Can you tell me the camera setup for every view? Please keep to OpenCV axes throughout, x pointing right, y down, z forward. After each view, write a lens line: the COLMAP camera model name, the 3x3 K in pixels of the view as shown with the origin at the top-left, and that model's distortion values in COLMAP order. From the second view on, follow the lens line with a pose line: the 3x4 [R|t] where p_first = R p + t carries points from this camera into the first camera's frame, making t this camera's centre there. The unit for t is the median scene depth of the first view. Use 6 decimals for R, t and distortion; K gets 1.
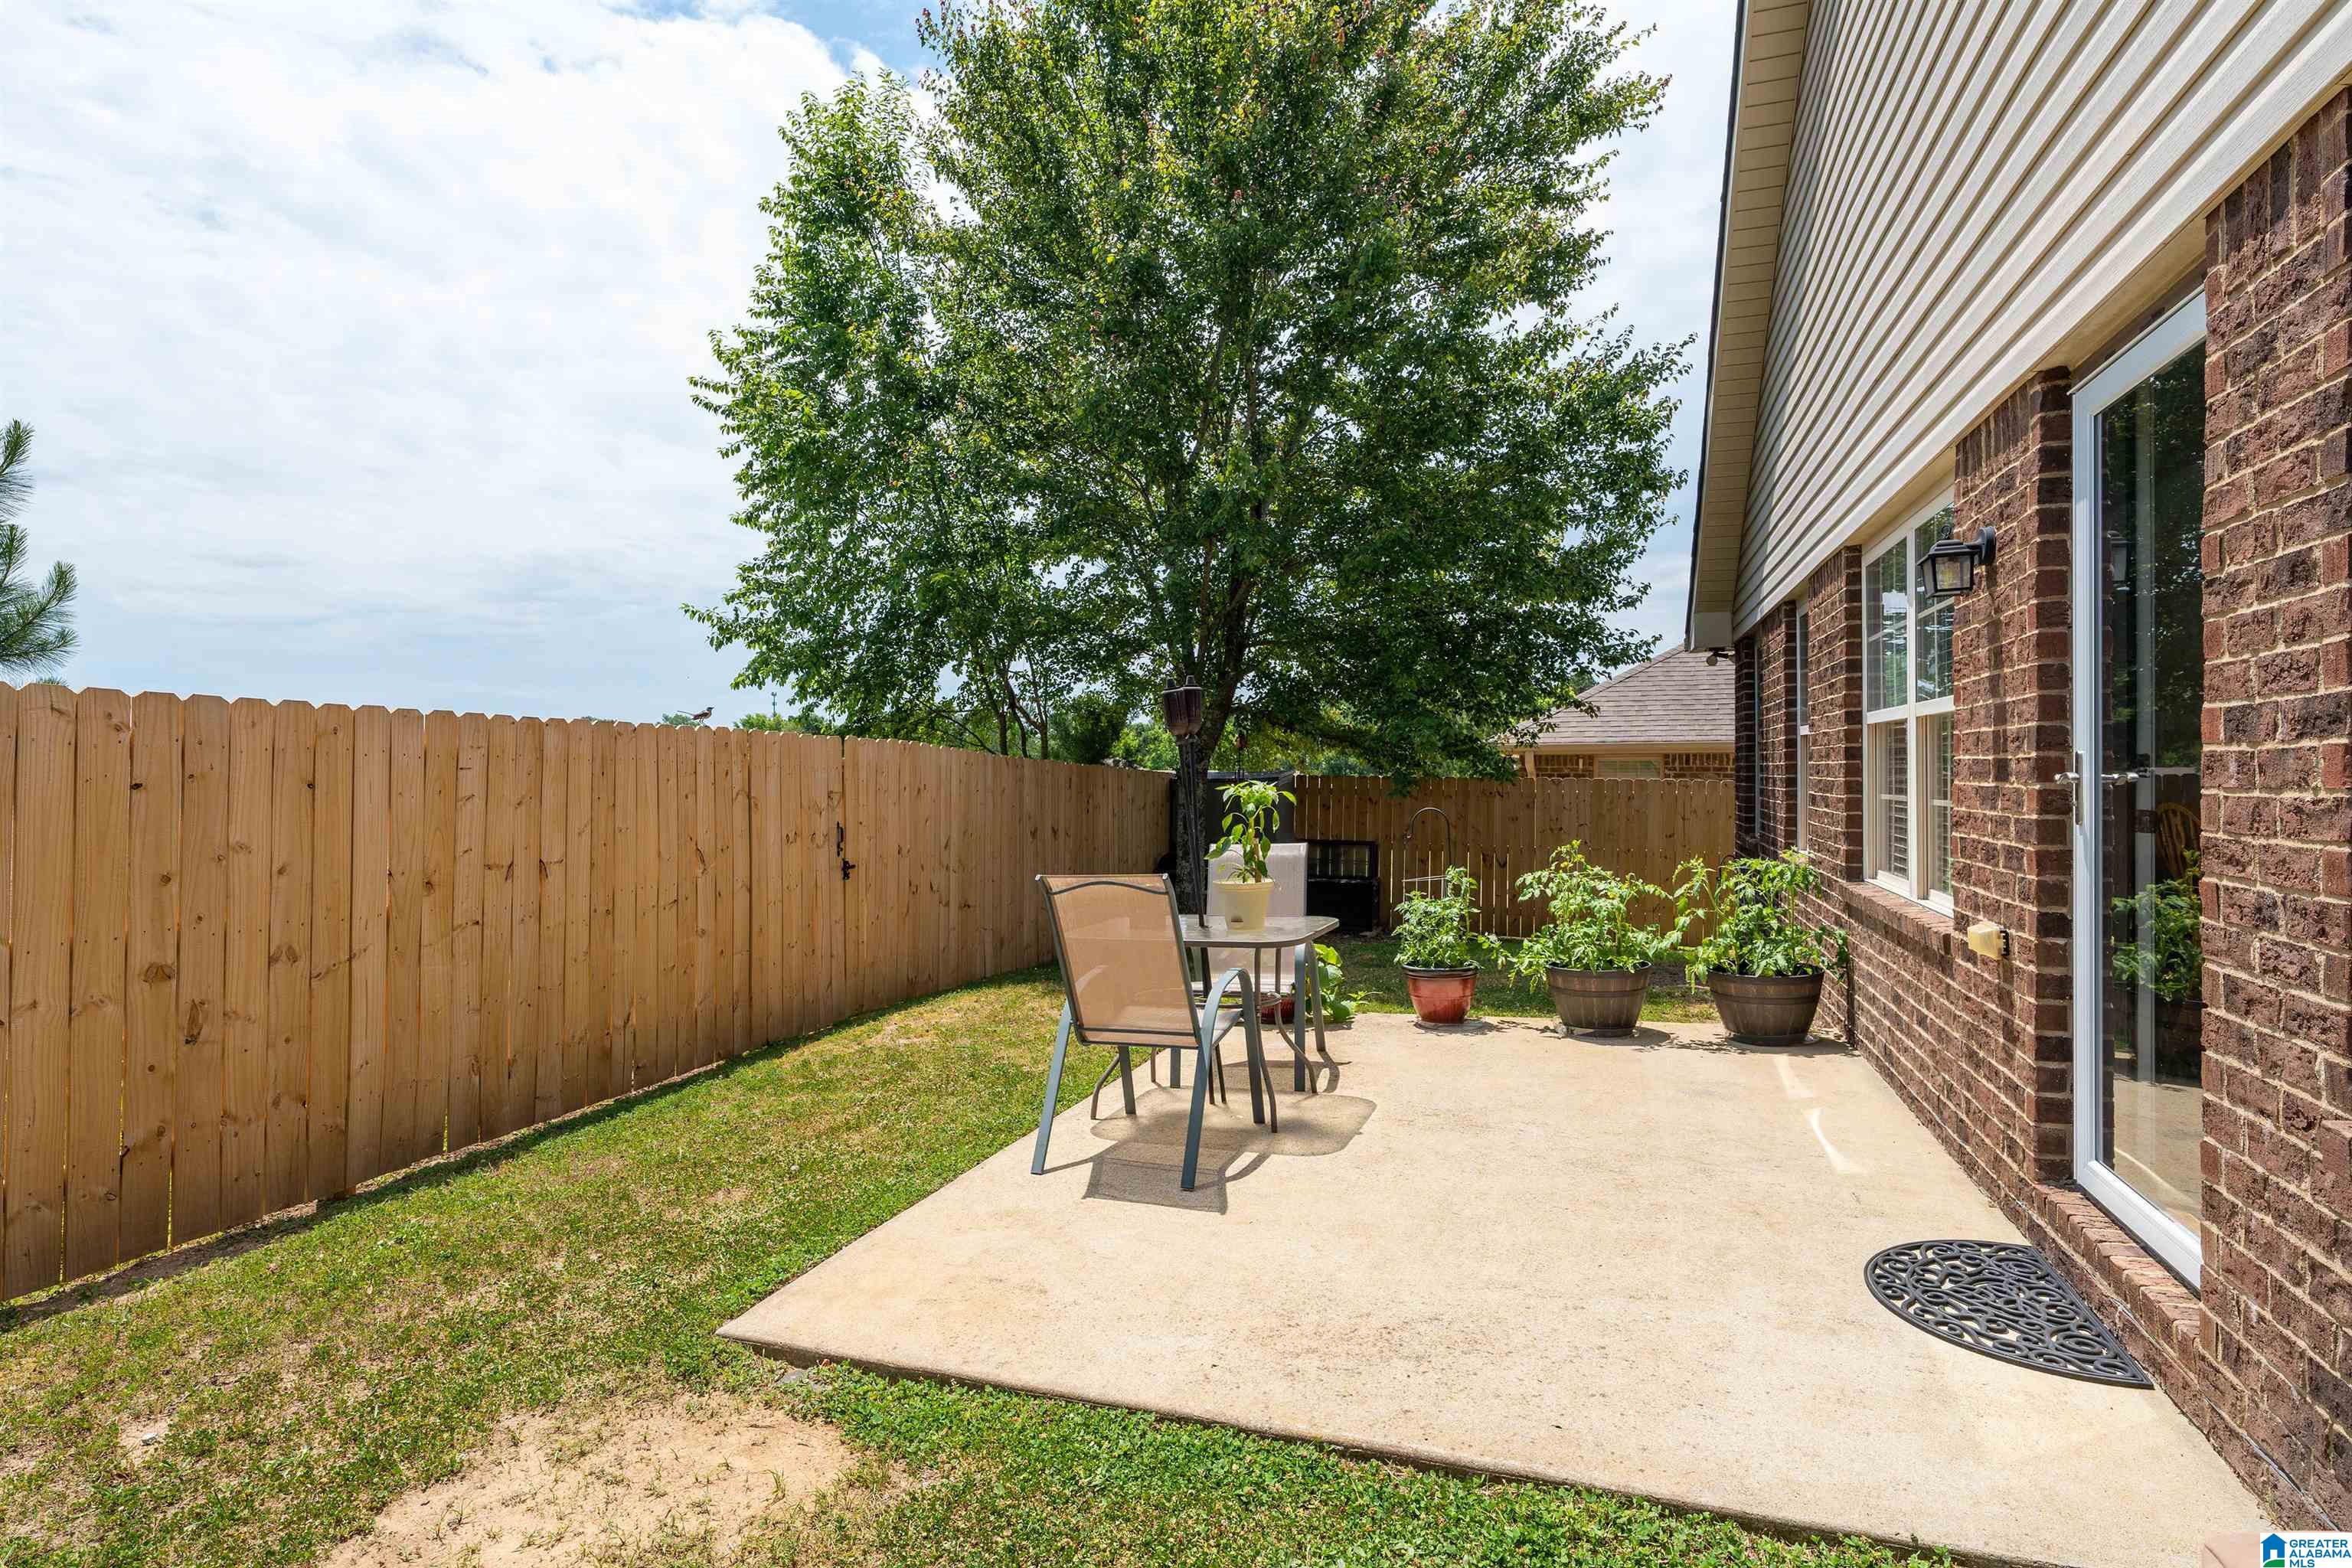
lens RADIAL K [[1182.5, 0, 1178.7], [0, 1182.5, 785.5], [0, 0, 1]] dist [0.003999, 0.000111]
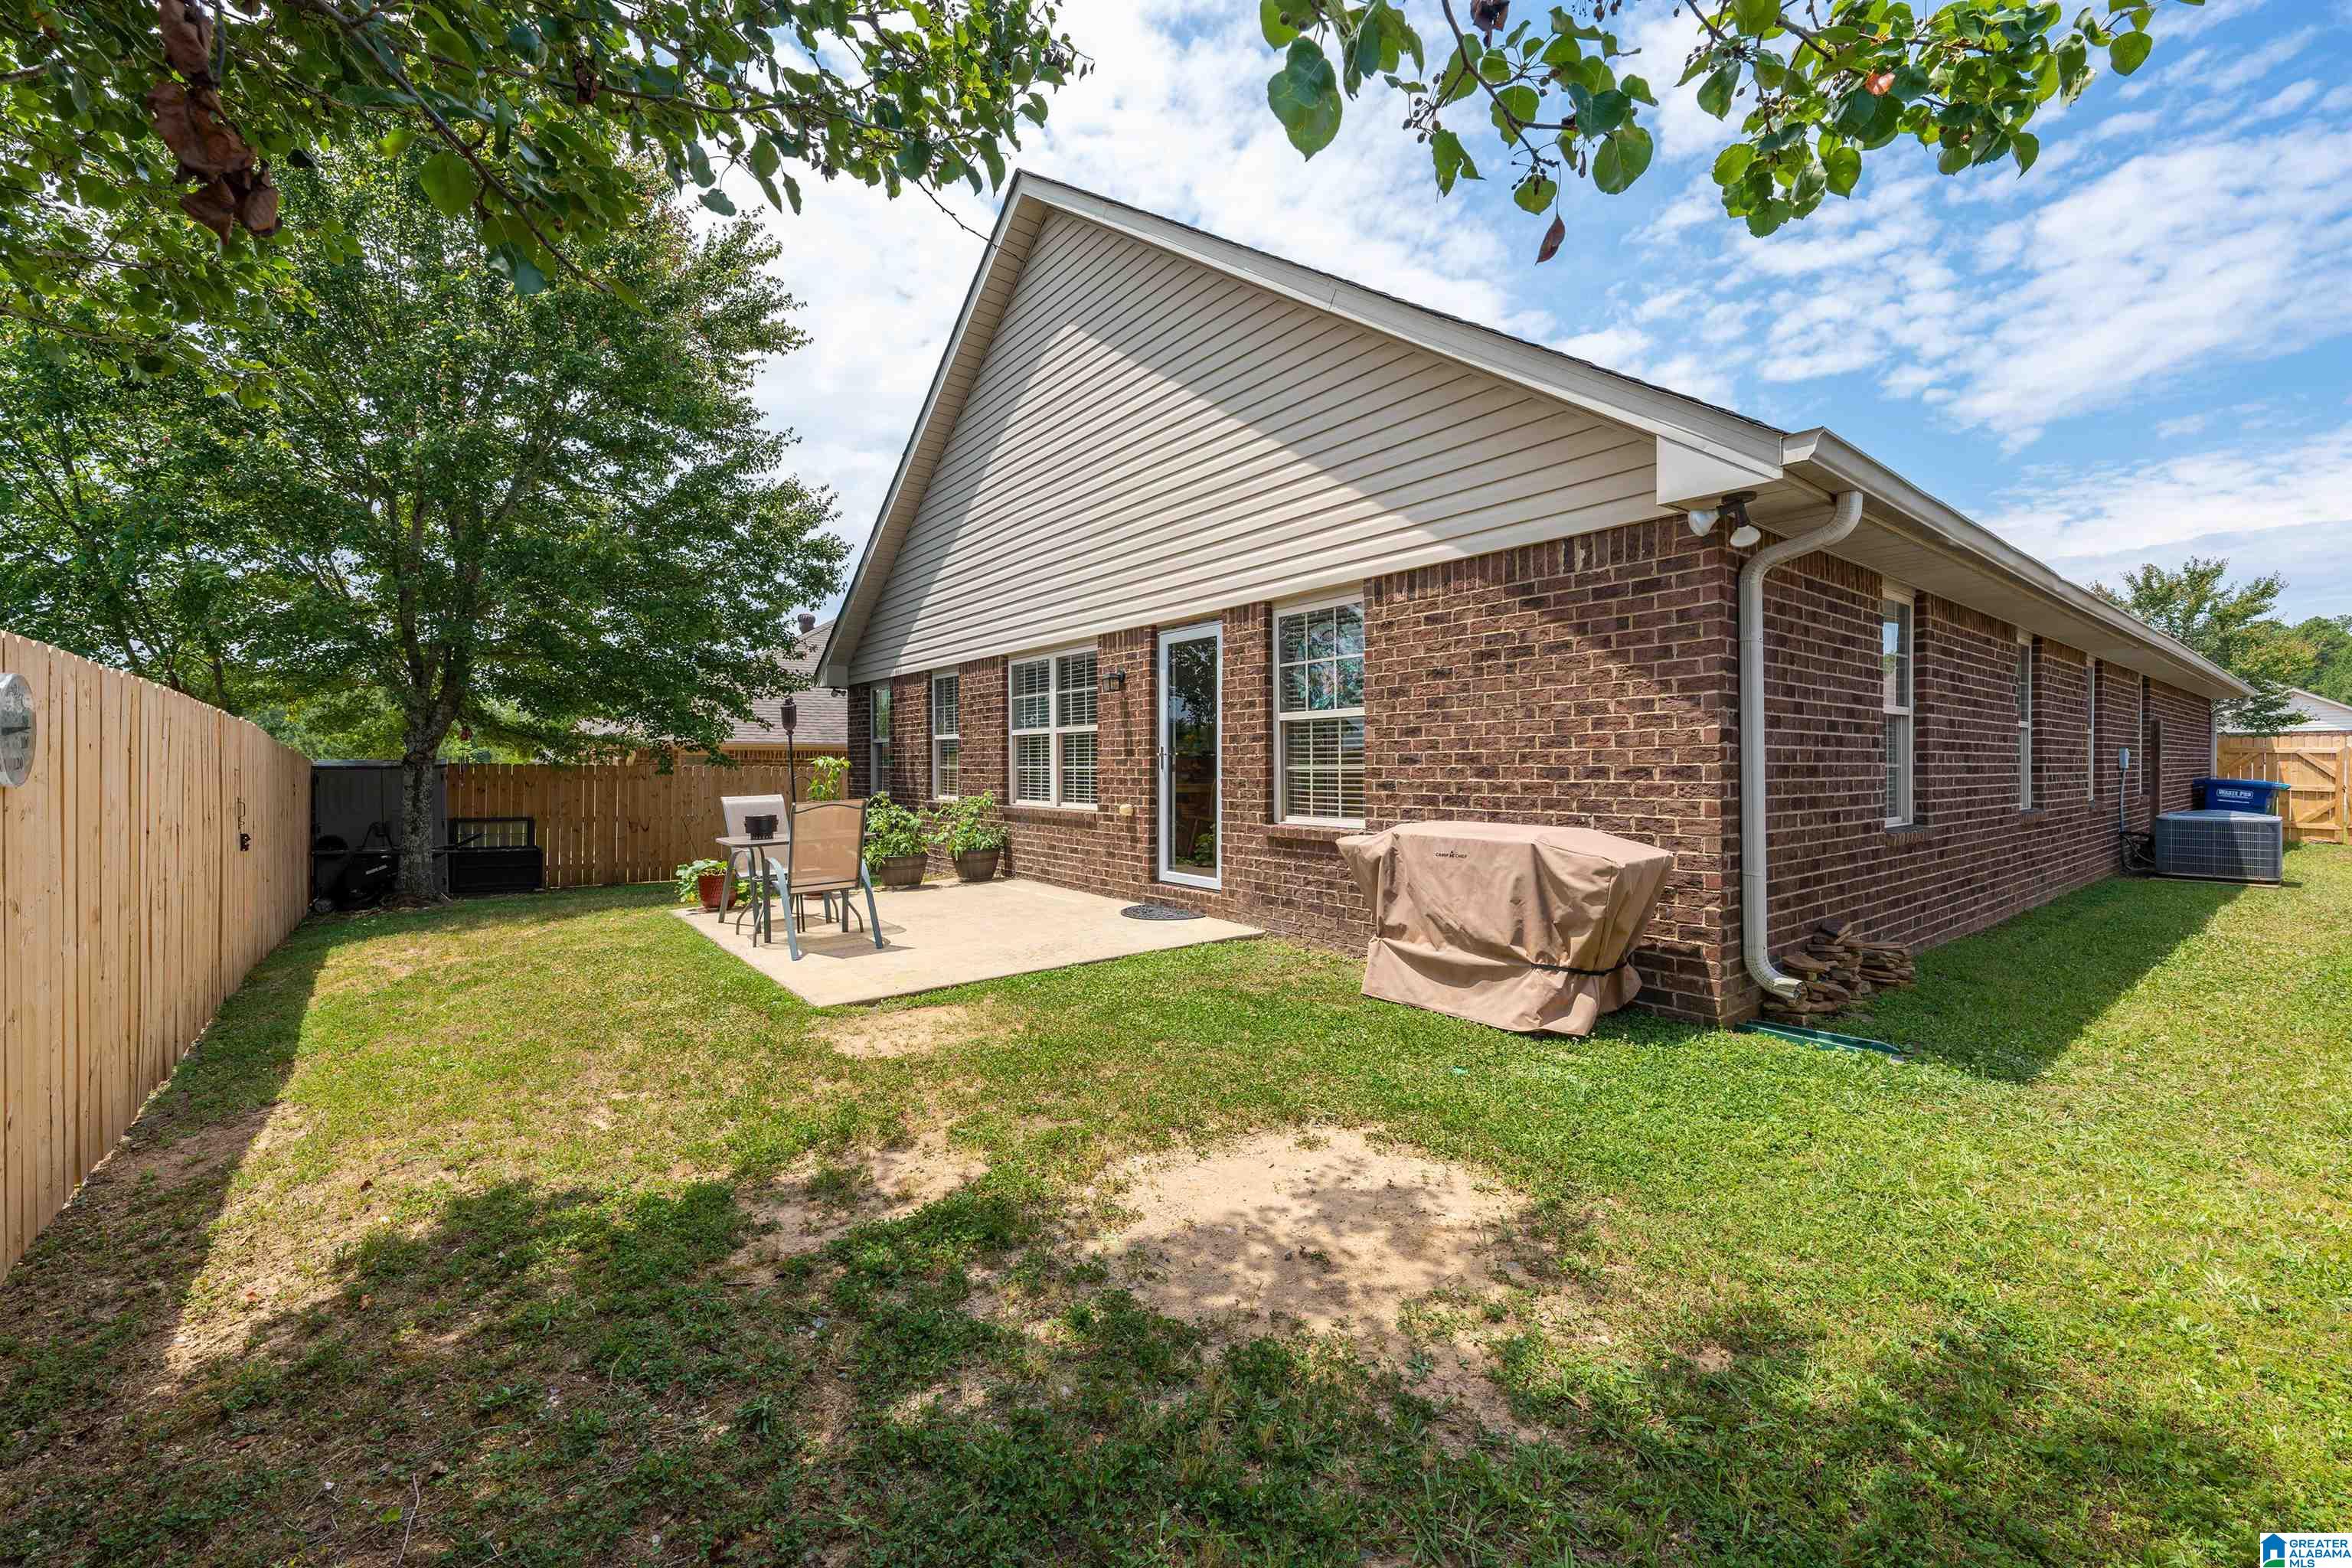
lens RADIAL K [[943.7, 0, 1172.9], [0, 943.7, 781.8], [0, 0, 1]] dist [-0.000392, -0.000011]
pose [[0.530499, -0.000836, 0.847685, -0.800341], [0.002025, 0.999998, -0.000282, 0.038799], [-0.847683, 0.001866, 0.530500, -0.221532]]
